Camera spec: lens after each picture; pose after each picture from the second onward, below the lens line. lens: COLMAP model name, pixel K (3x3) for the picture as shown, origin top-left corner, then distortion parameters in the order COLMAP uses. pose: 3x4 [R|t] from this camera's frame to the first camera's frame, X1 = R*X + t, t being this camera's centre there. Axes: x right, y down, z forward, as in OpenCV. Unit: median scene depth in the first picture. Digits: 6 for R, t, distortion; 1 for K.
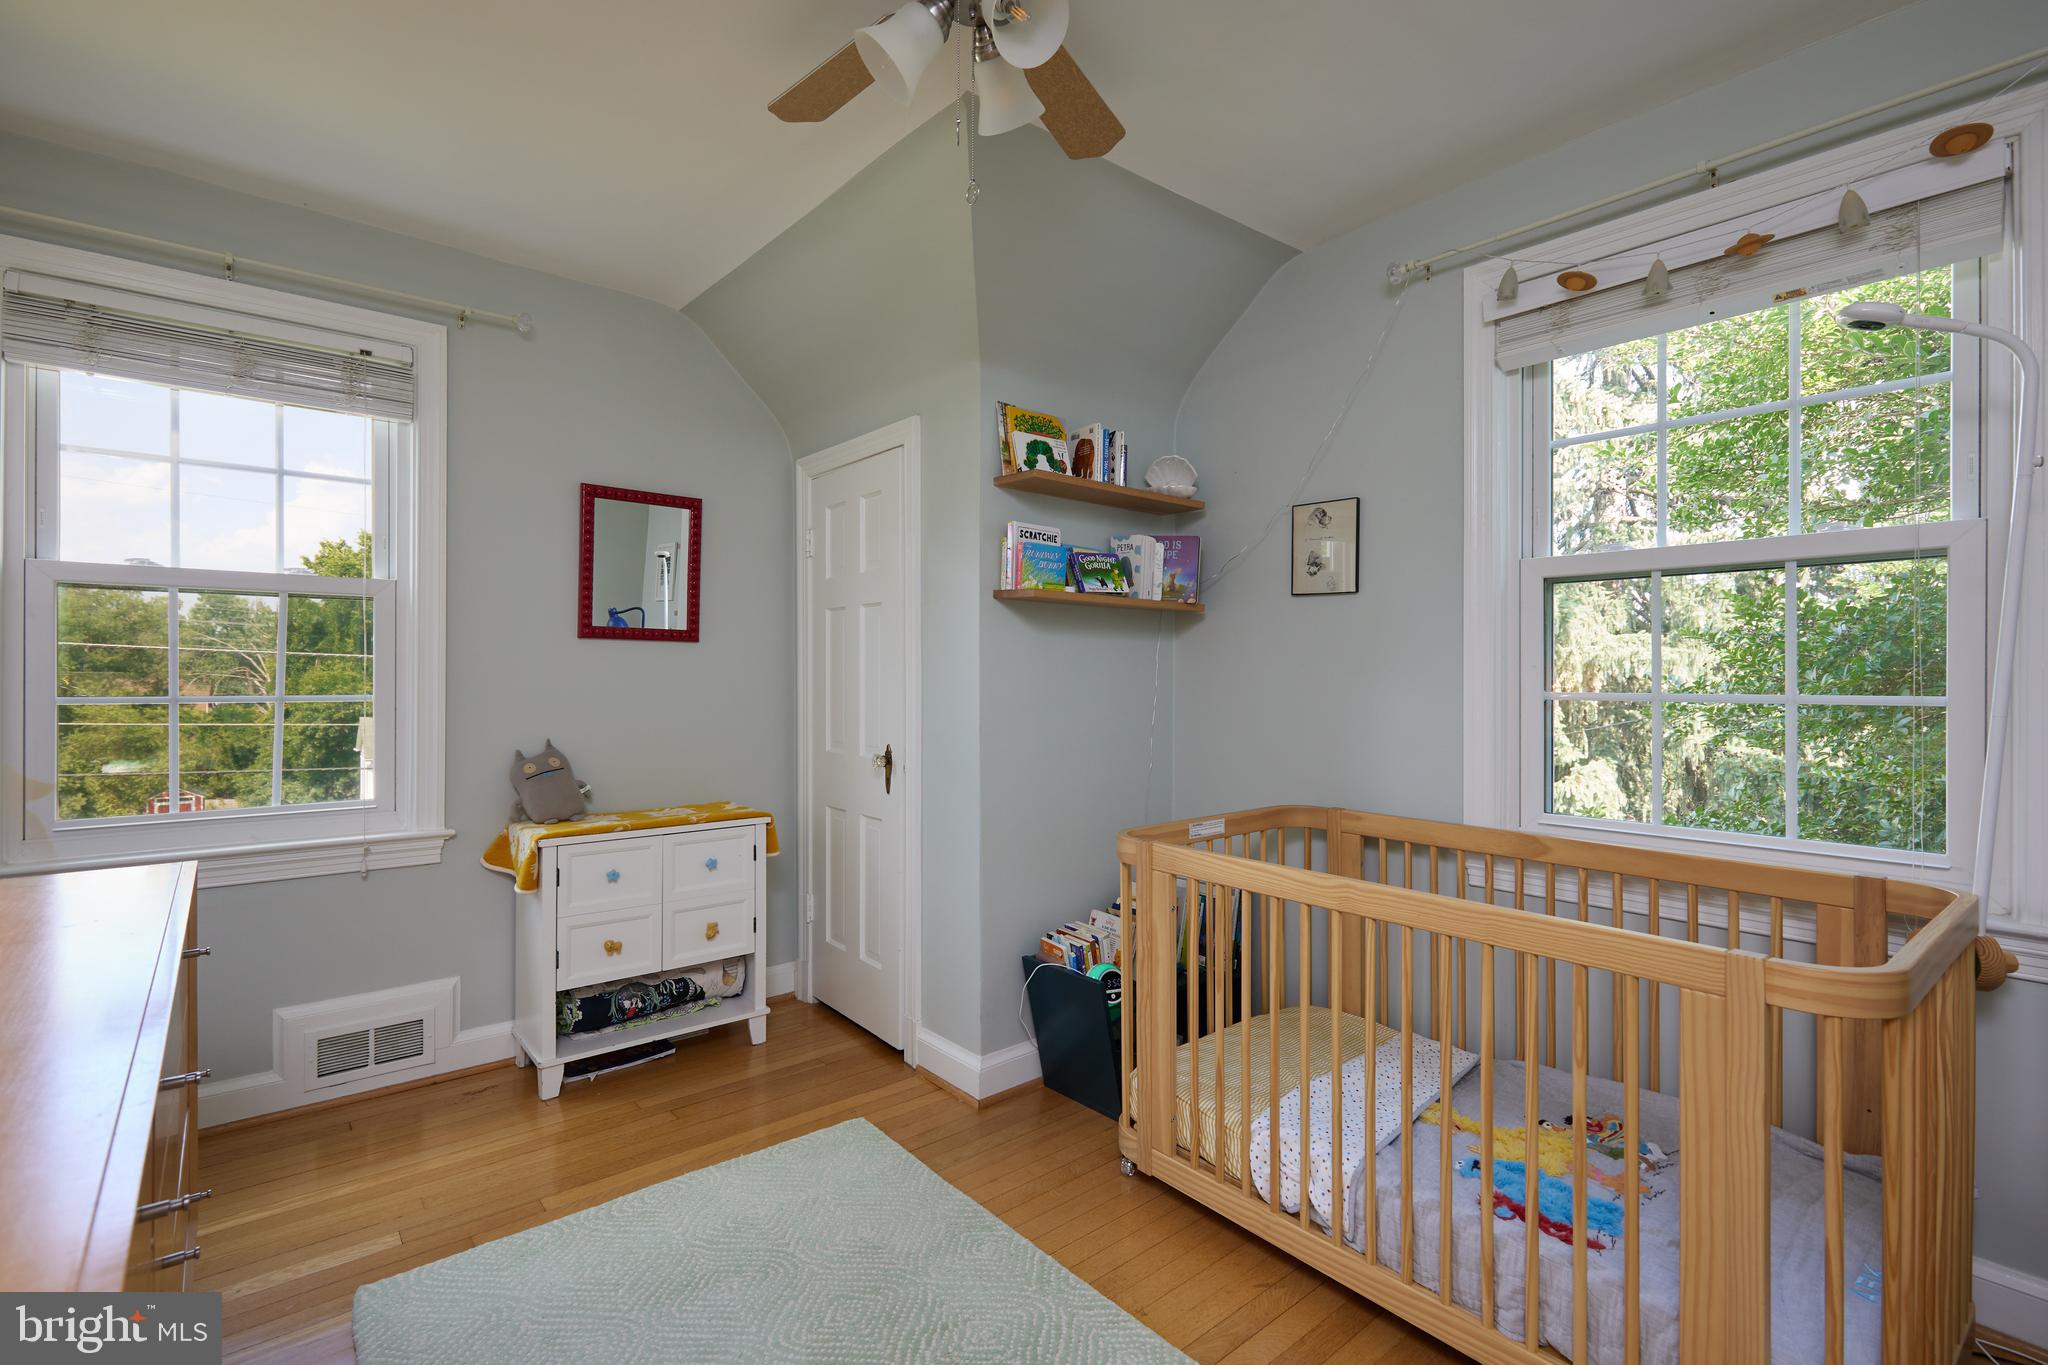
lens RADIAL K [[946.4, 0, 1021.6], [0, 946.4, 681.2], [0, 0, 1]] dist [-0.001425, 0.000997]
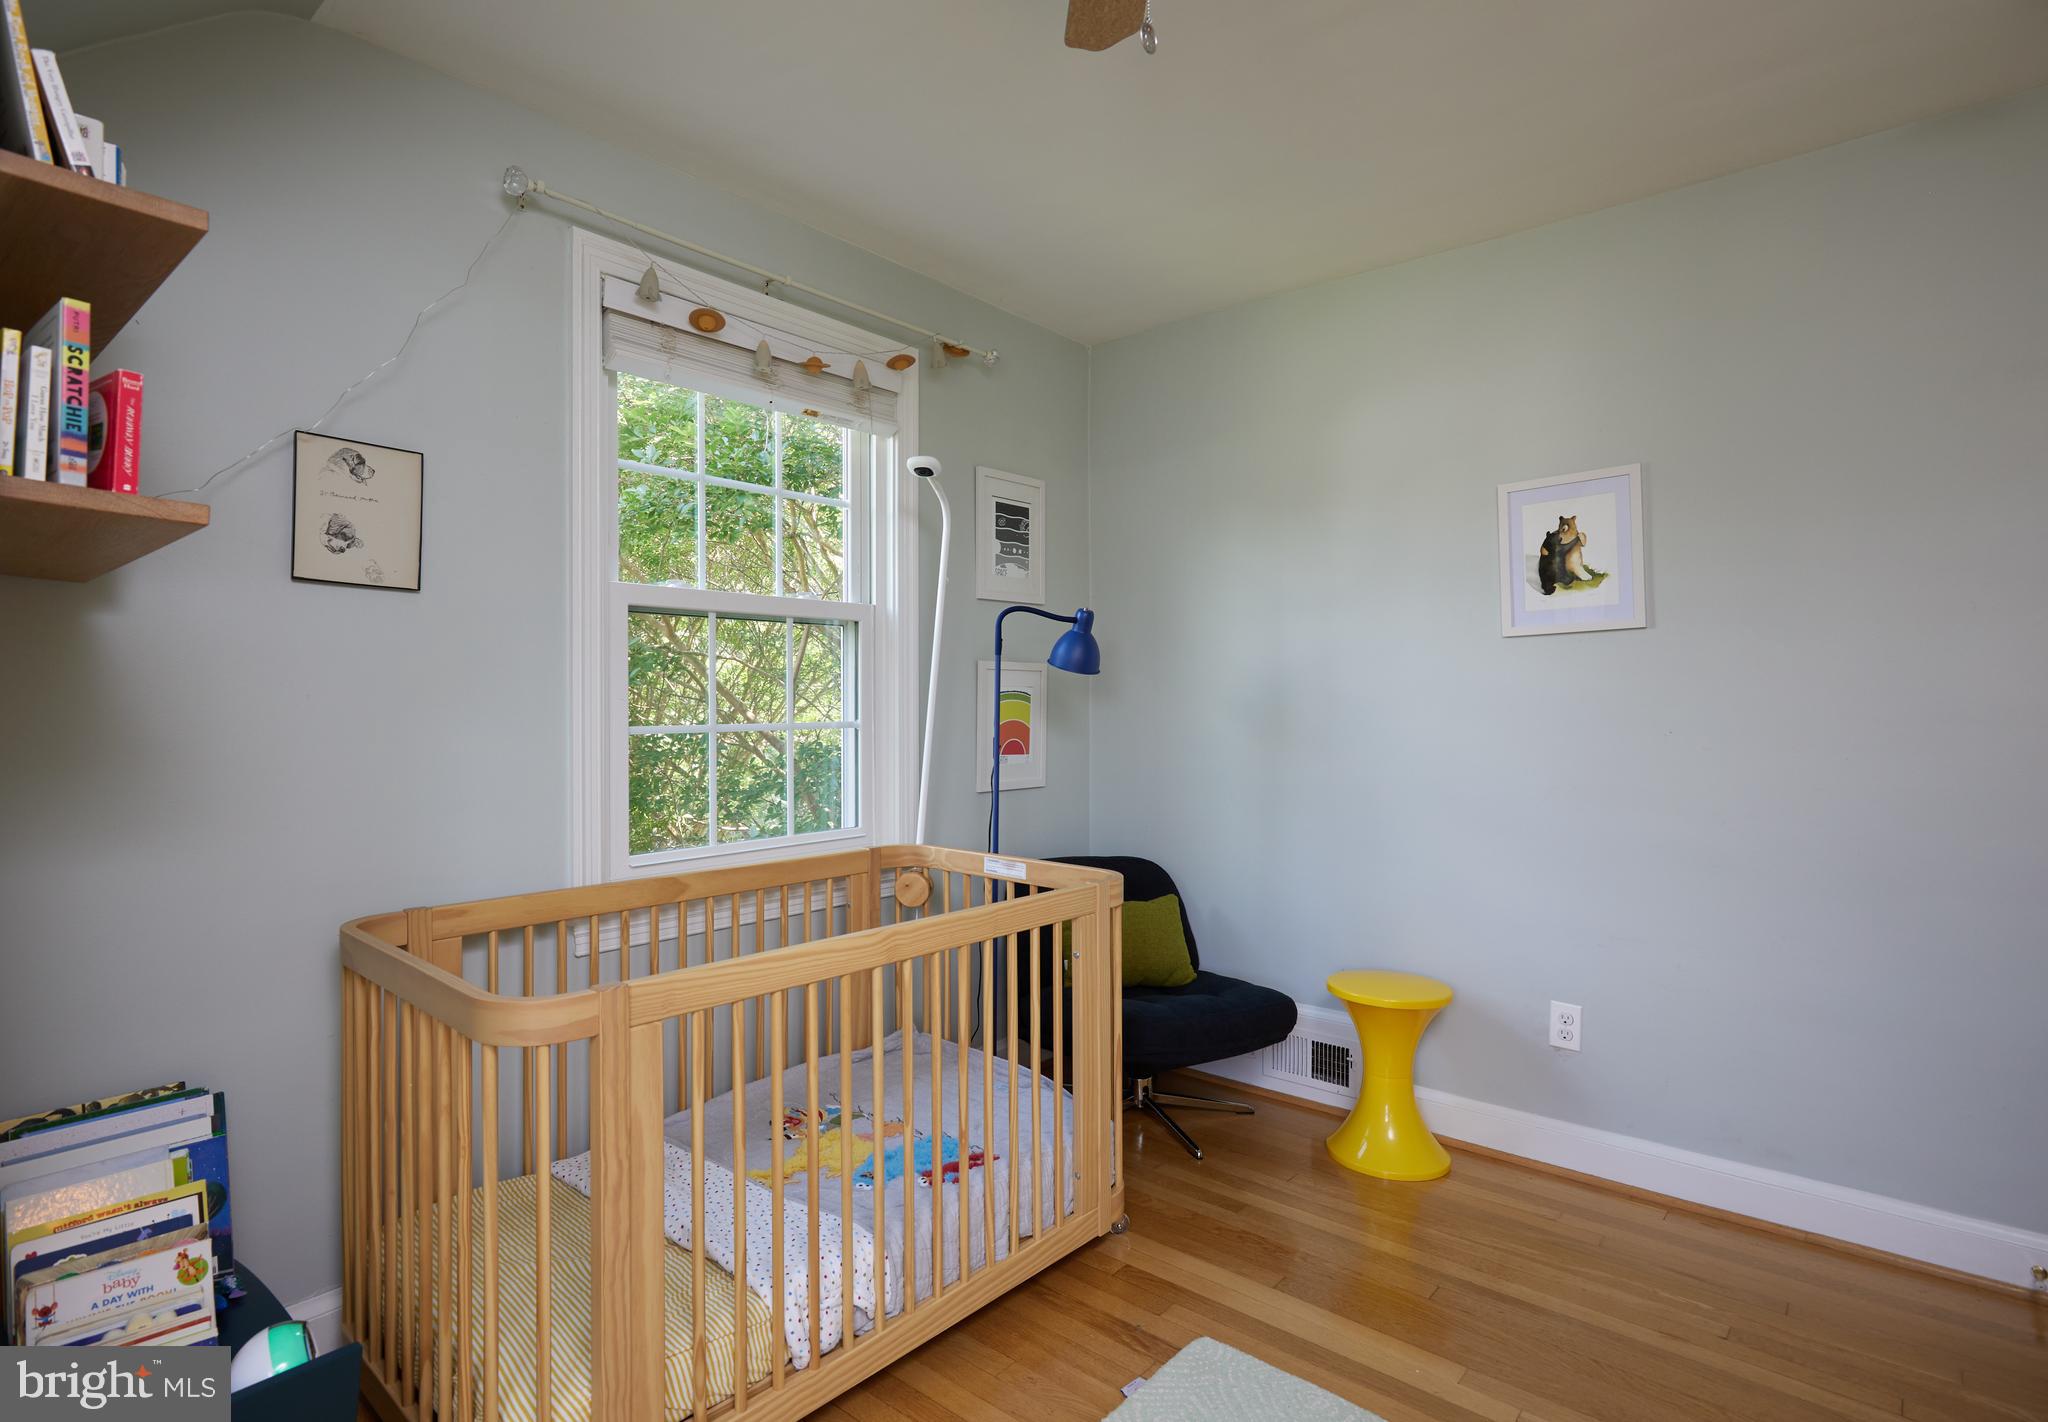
lens RADIAL K [[1039.3, 0, 1020.9], [0, 1039.3, 697.2], [0, 0, 1]] dist [0.004899, -0.000080]
pose [[-0.151332, 0.000408, 0.988483, -0.556812], [0.005164, 0.999987, 0.000378, -0.016729], [-0.988469, 0.005162, -0.151332, 0.817182]]
